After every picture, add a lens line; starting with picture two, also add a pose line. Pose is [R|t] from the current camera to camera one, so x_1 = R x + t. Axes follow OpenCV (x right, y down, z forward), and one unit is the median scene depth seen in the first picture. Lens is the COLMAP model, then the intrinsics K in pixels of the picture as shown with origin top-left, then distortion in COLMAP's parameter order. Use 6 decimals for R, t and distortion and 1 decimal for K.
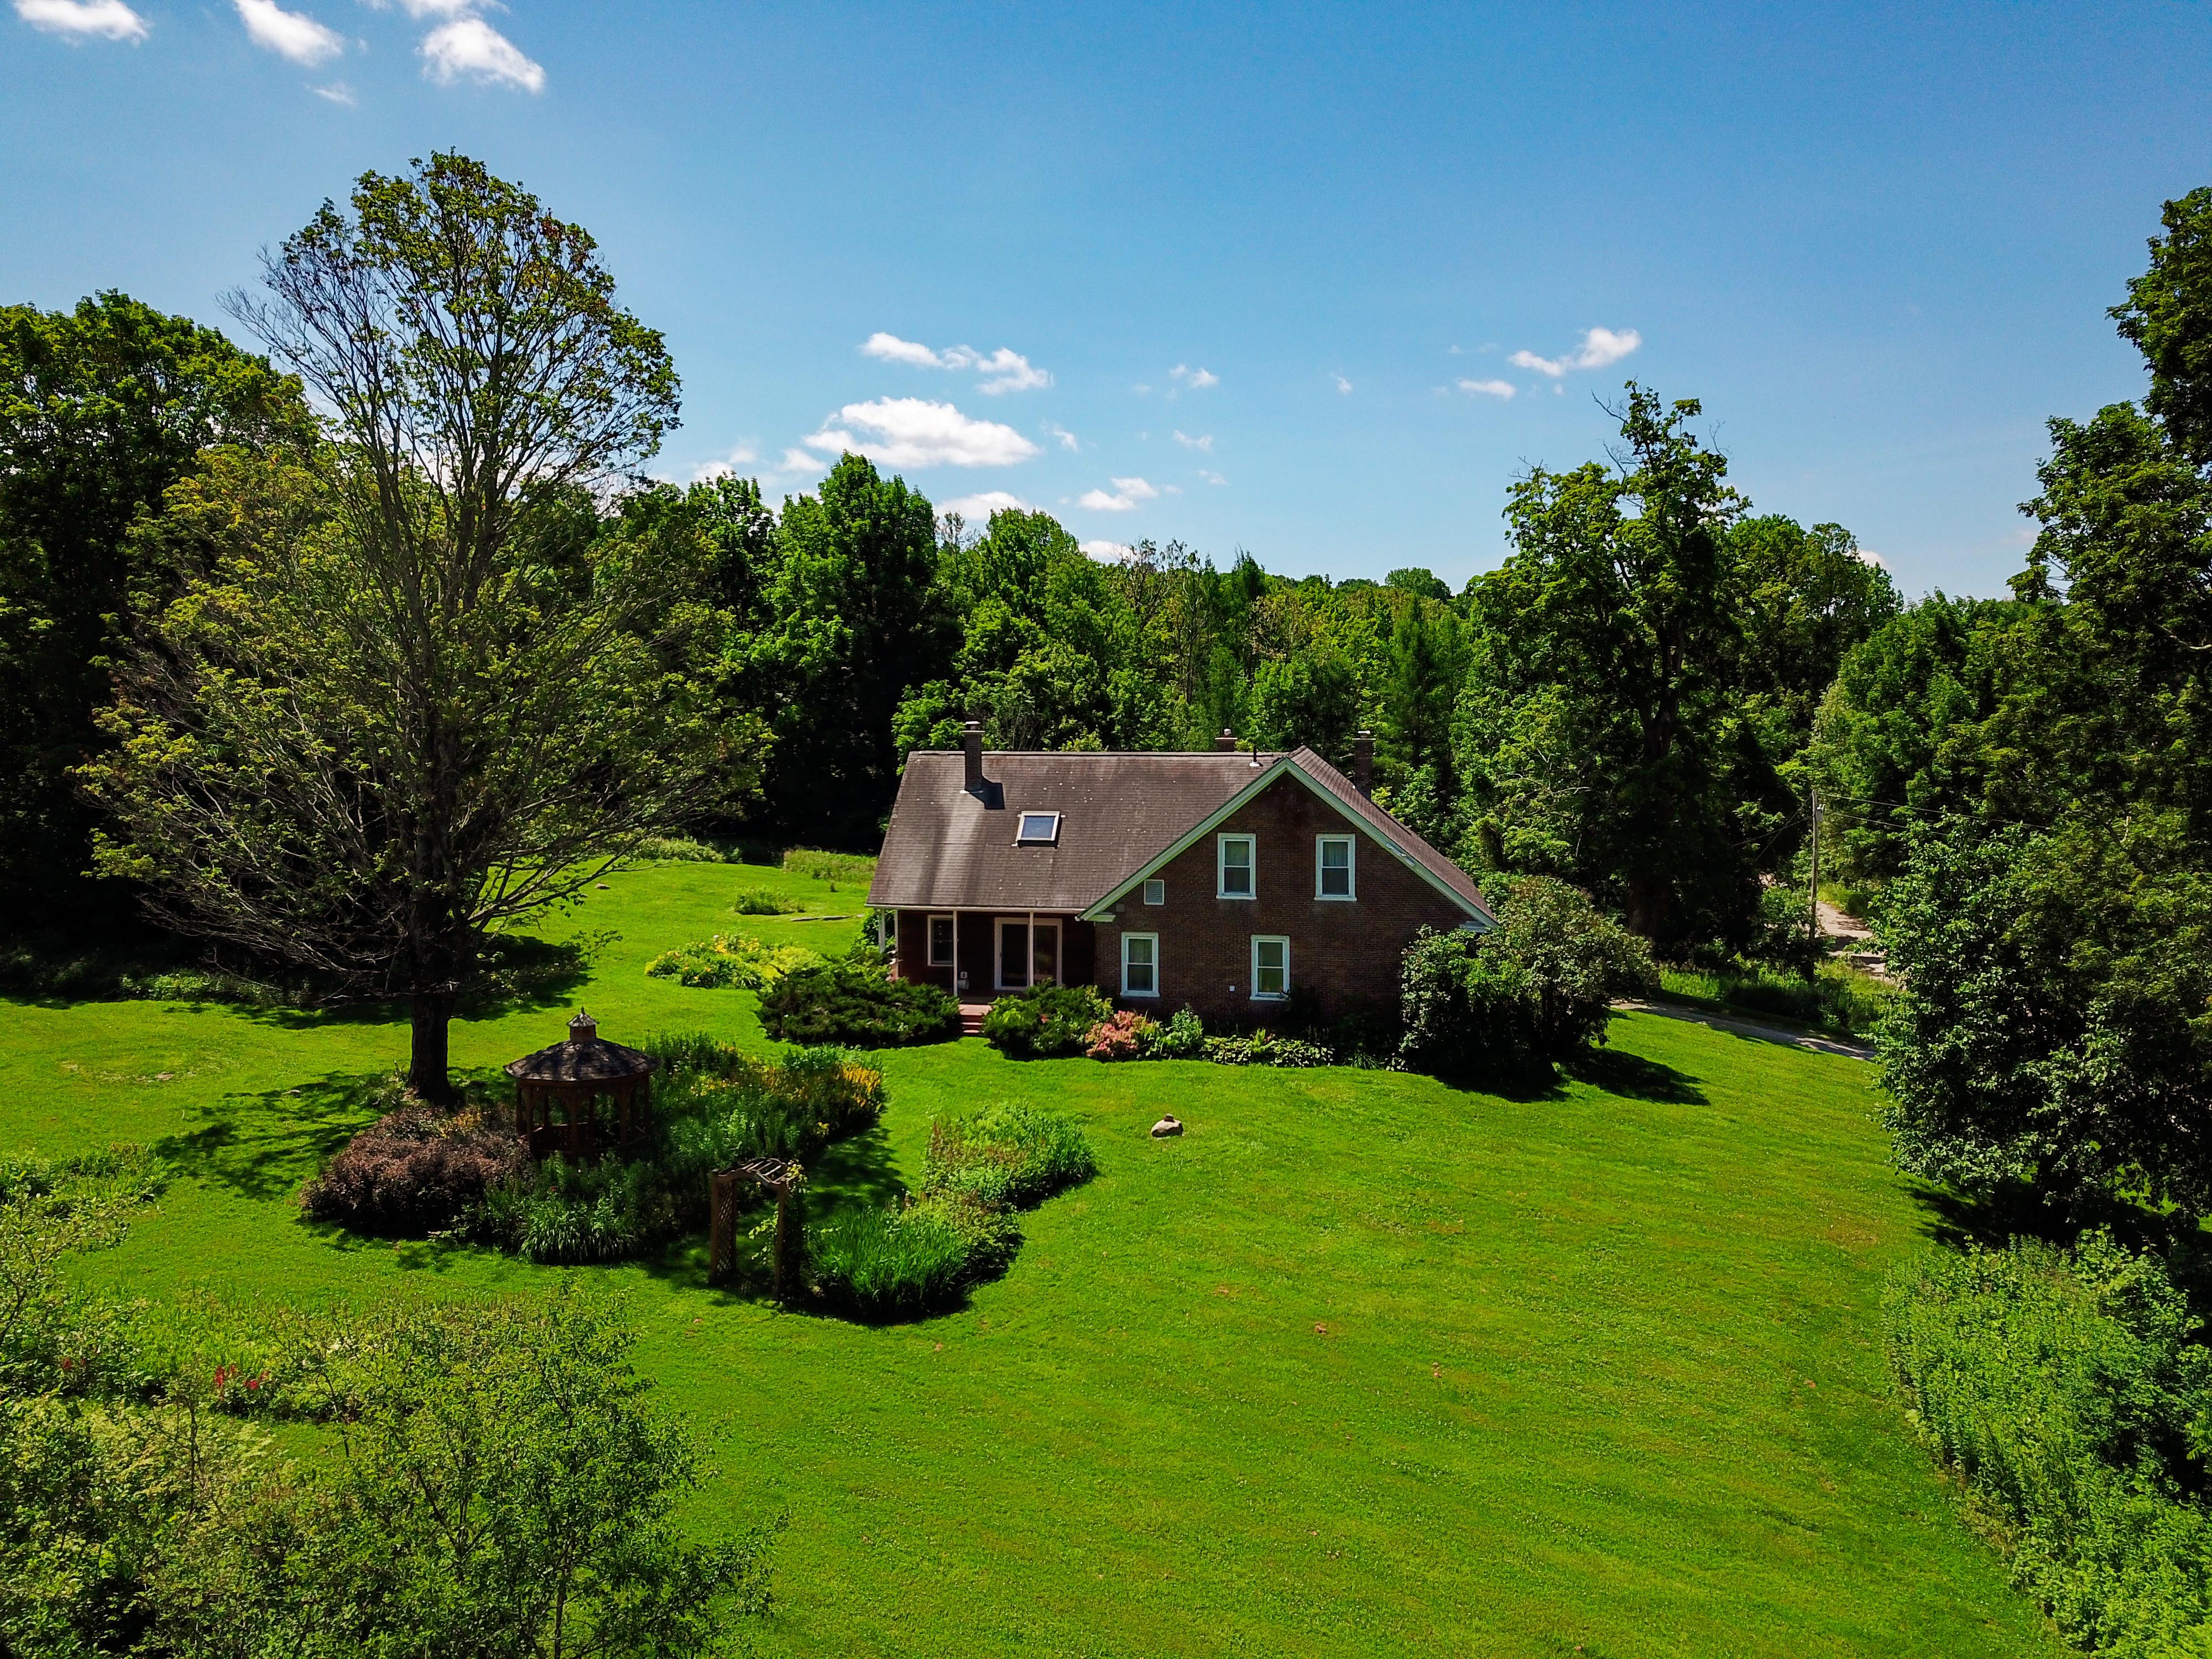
lens RADIAL K [[1683.7, 0, 1106.0], [0, 1683.7, 829.5], [0, 0, 1]] dist [0.003526, -0.008862]
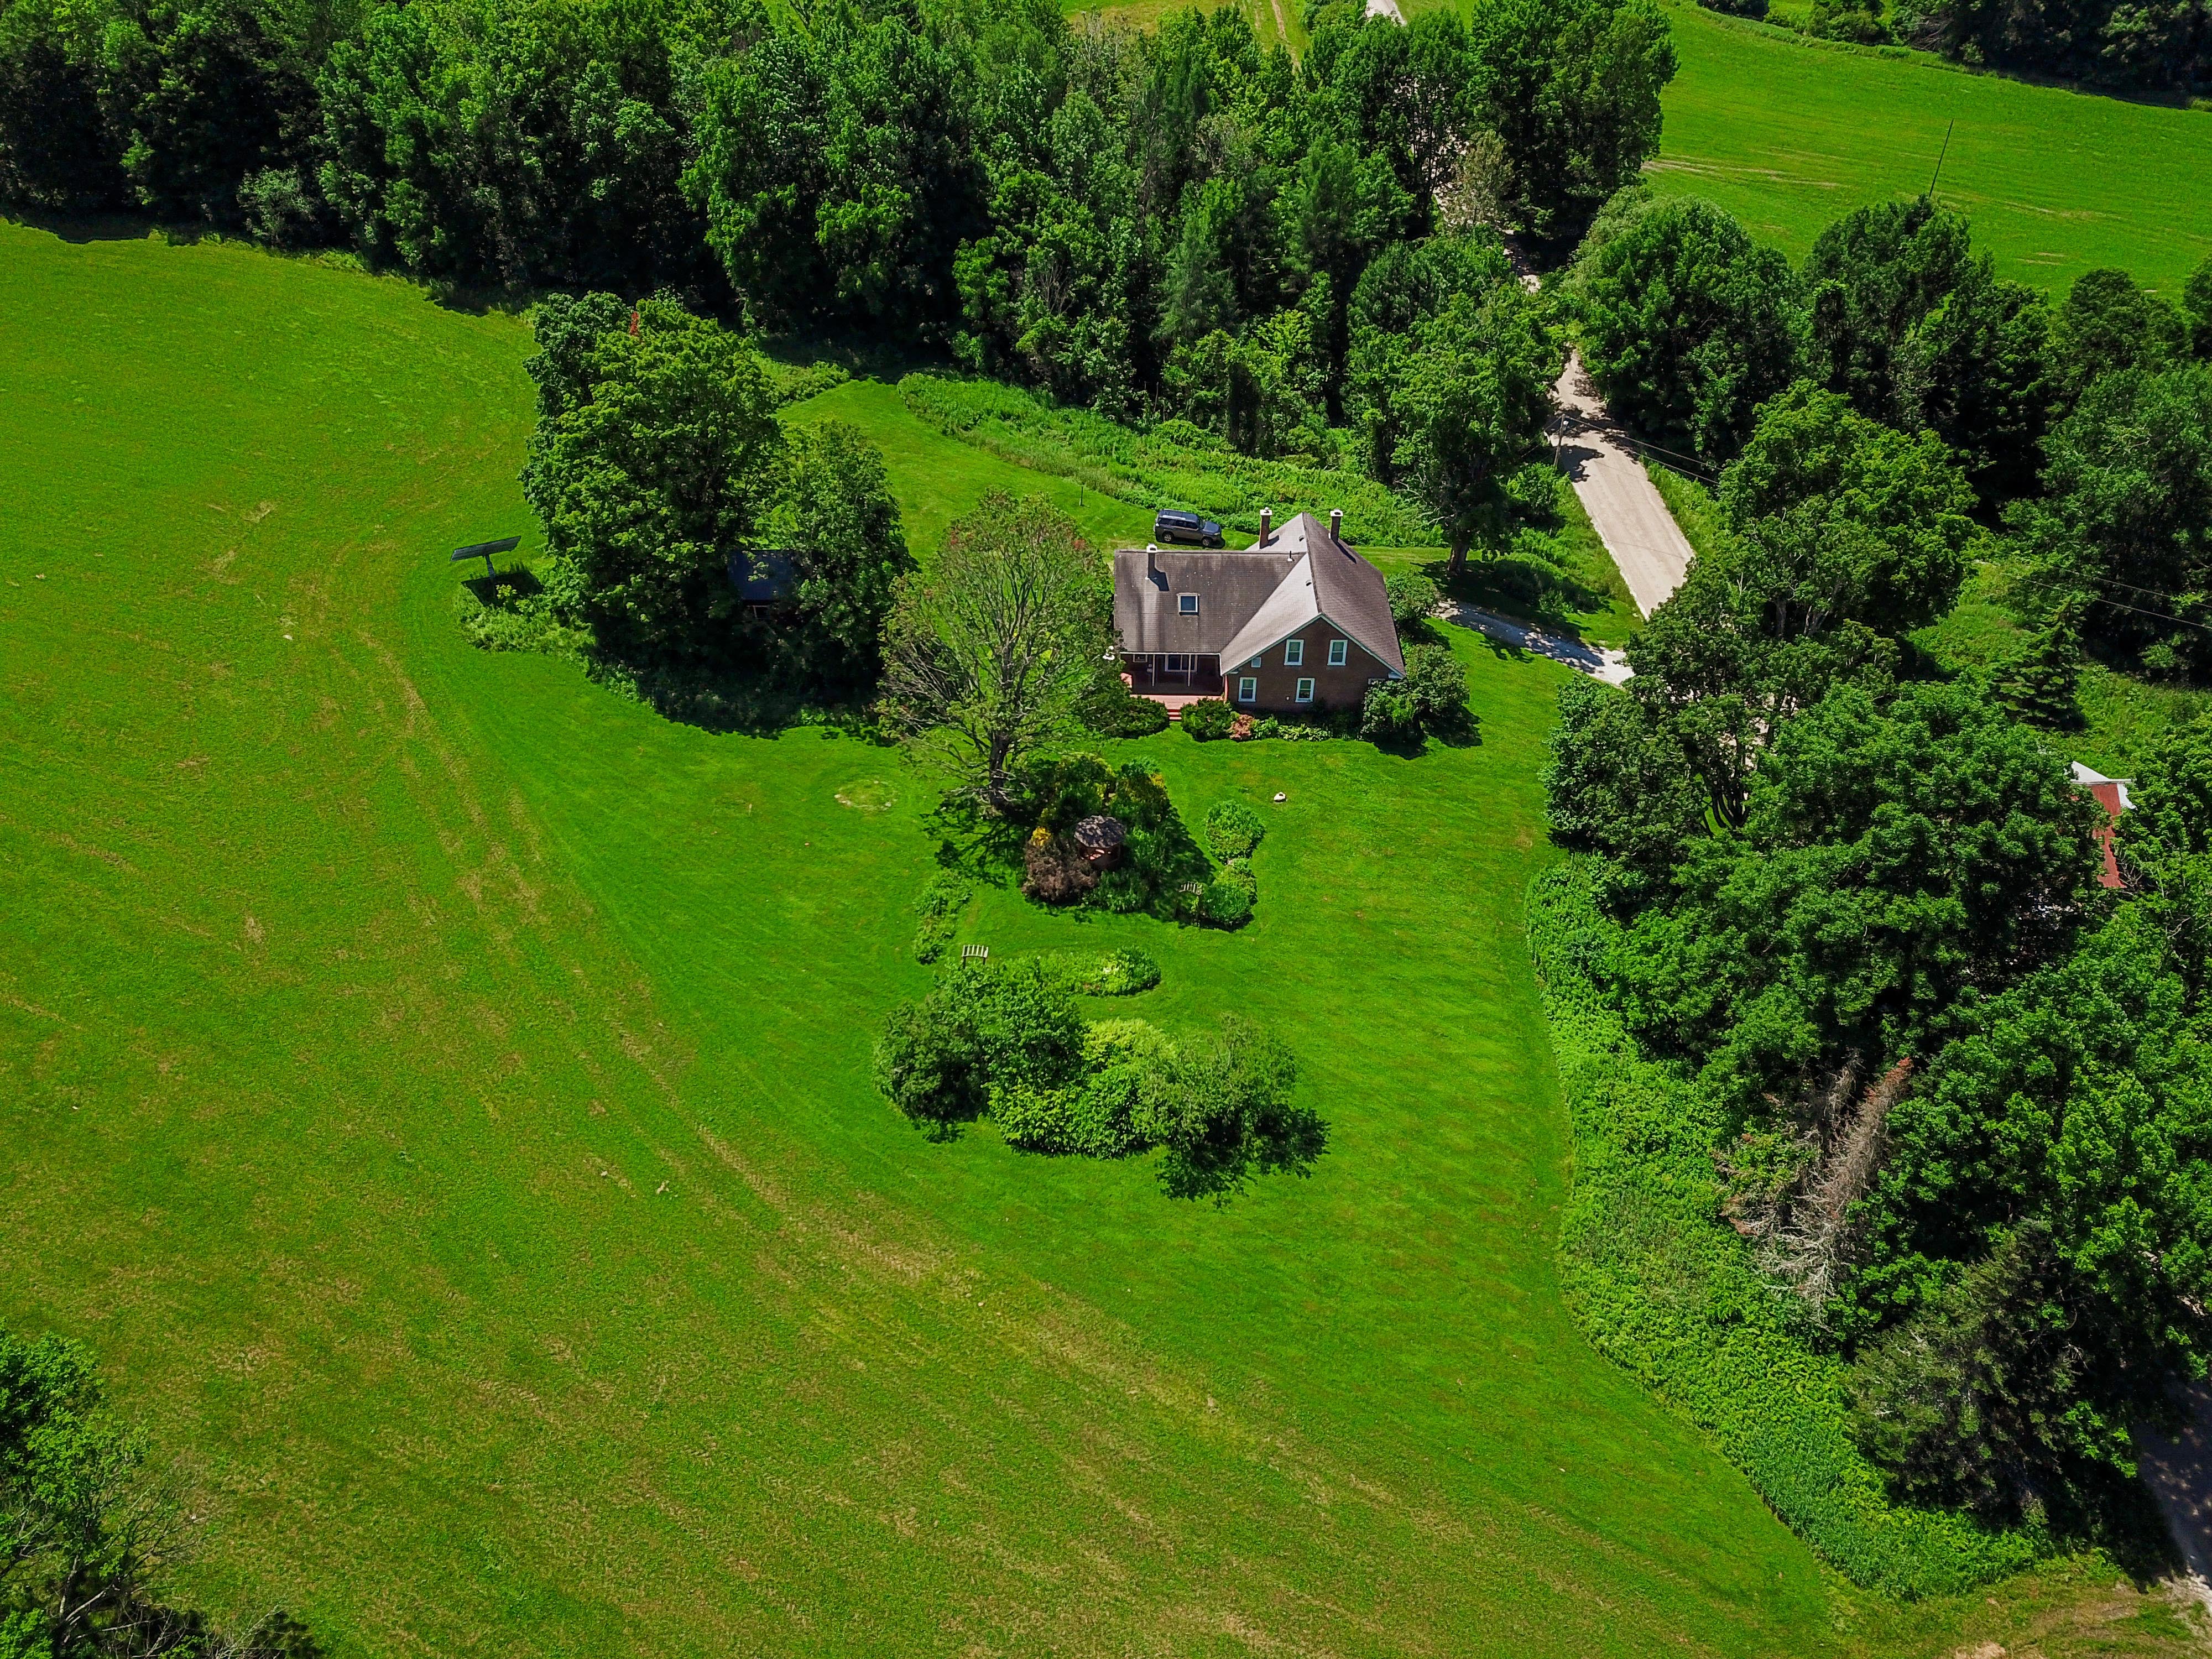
lens RADIAL K [[1683.7, 0, 1106.0], [0, 1683.7, 829.5], [0, 0, 1]] dist [0.003526, -0.008862]
pose [[0.989464, -0.069005, 0.127278, -0.488723], [-0.012703, 0.834344, 0.551097, -1.049080], [-0.144222, -0.546908, 0.824677, -0.977613]]
